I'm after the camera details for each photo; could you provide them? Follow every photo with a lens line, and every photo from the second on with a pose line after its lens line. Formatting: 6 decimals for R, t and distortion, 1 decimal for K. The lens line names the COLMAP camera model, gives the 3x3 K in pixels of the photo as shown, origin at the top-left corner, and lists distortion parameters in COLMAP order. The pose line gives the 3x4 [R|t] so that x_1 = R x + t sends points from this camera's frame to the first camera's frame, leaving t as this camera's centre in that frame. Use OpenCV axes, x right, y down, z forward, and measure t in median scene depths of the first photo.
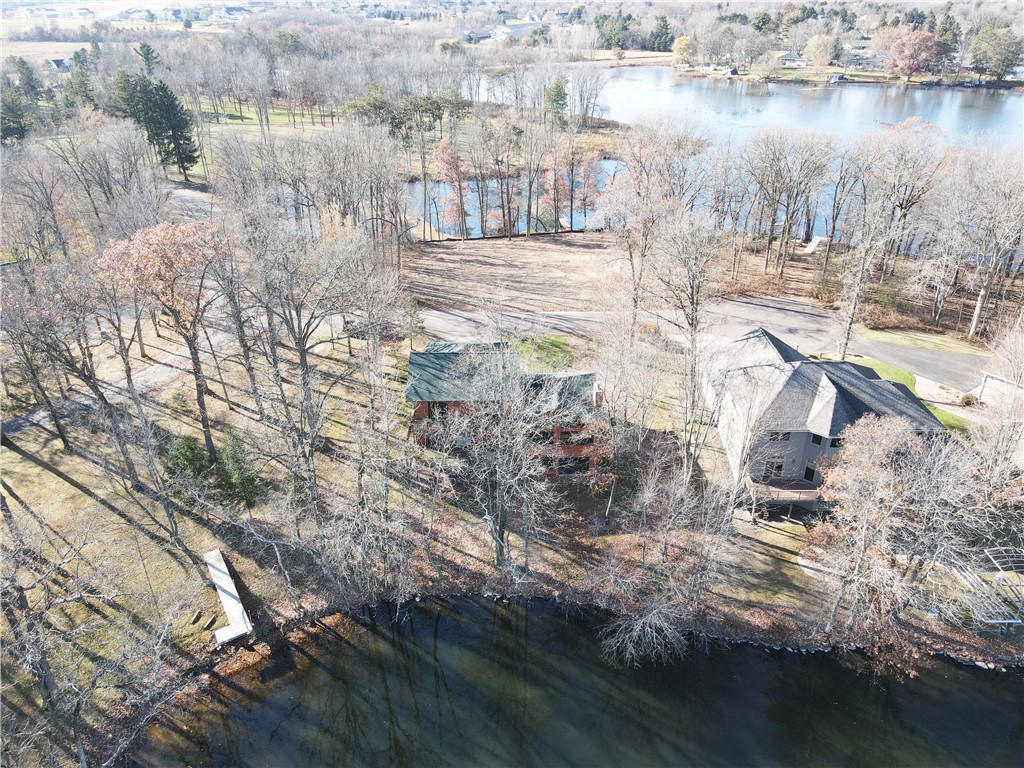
lens RADIAL K [[758.4, 0, 513.7], [0, 758.4, 384.3], [0, 0, 1]] dist [0.006137, 0.020279]
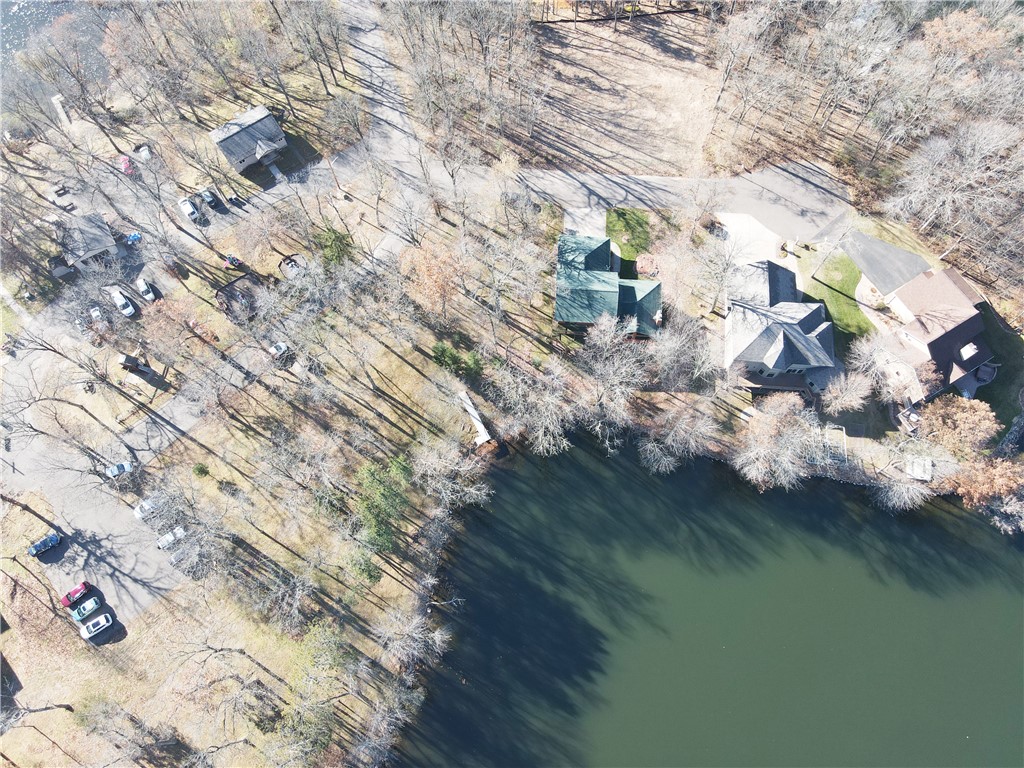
lens RADIAL K [[758.4, 0, 510.2], [0, 758.4, 383.2], [0, 0, 1]] dist [0.006137, 0.020279]
pose [[0.997139, 0.061399, -0.044095, -0.163907], [-0.015399, 0.736086, 0.676713, -1.169961], [0.074008, -0.674098, 0.734925, -0.497511]]
